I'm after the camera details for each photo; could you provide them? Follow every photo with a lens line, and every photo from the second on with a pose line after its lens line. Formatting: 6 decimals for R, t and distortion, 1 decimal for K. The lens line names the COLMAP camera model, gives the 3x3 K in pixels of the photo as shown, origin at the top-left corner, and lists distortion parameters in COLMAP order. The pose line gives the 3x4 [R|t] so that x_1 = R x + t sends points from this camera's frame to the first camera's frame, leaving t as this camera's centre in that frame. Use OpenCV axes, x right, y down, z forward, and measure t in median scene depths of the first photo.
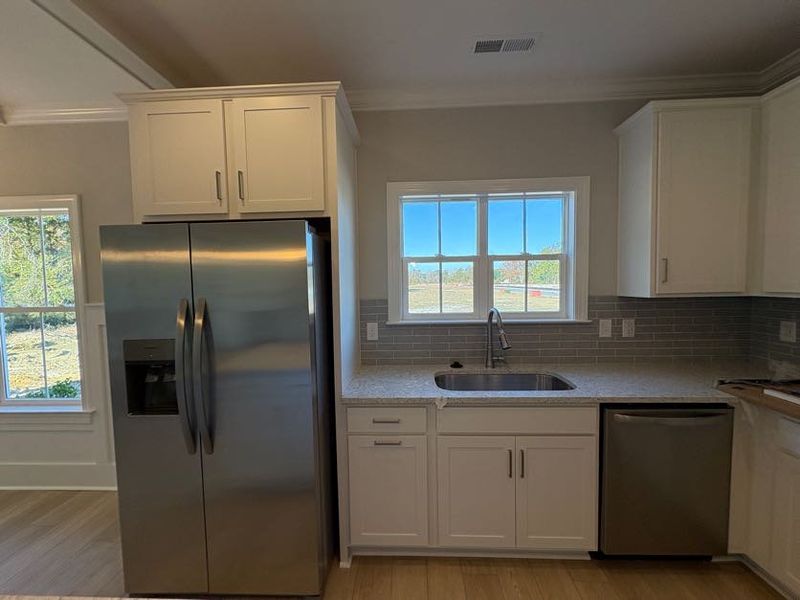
lens RADIAL K [[316.5, 0, 398.0], [0, 316.5, 299.3], [0, 0, 1]] dist [0.001948, -0.002031]
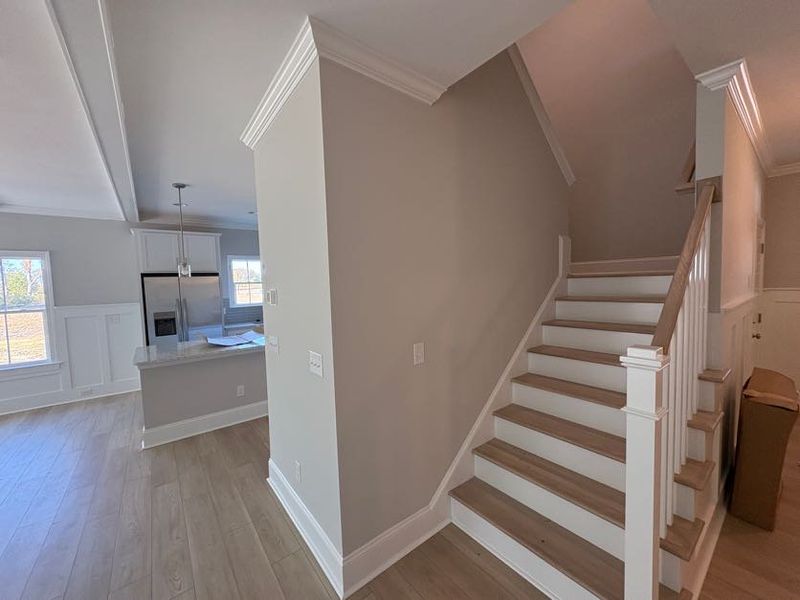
lens RADIAL K [[316.5, 0, 394.7], [0, 316.5, 299.9], [0, 0, 1]] dist [0.001948, -0.002031]
pose [[0.760157, -0.040649, 0.648467, -0.723280], [0.045553, 0.998919, 0.009217, 0.052494], [-0.648141, 0.022533, 0.761187, -1.982767]]
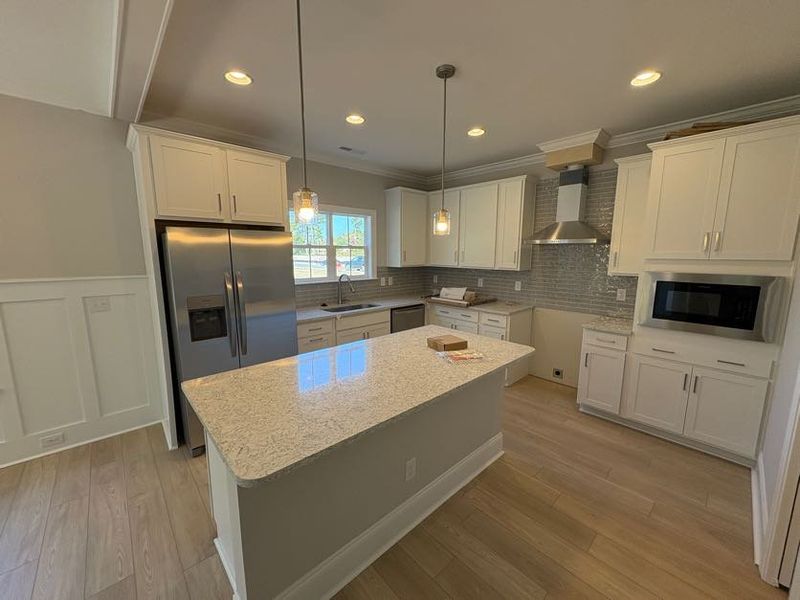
lens RADIAL K [[316.5, 0, 402.4], [0, 316.5, 301.0], [0, 0, 1]] dist [0.001948, -0.002031]
pose [[0.696636, -0.089101, 0.711871, -0.839843], [0.017508, 0.994074, 0.107289, -0.008246], [-0.717212, -0.062277, 0.694067, -0.638733]]
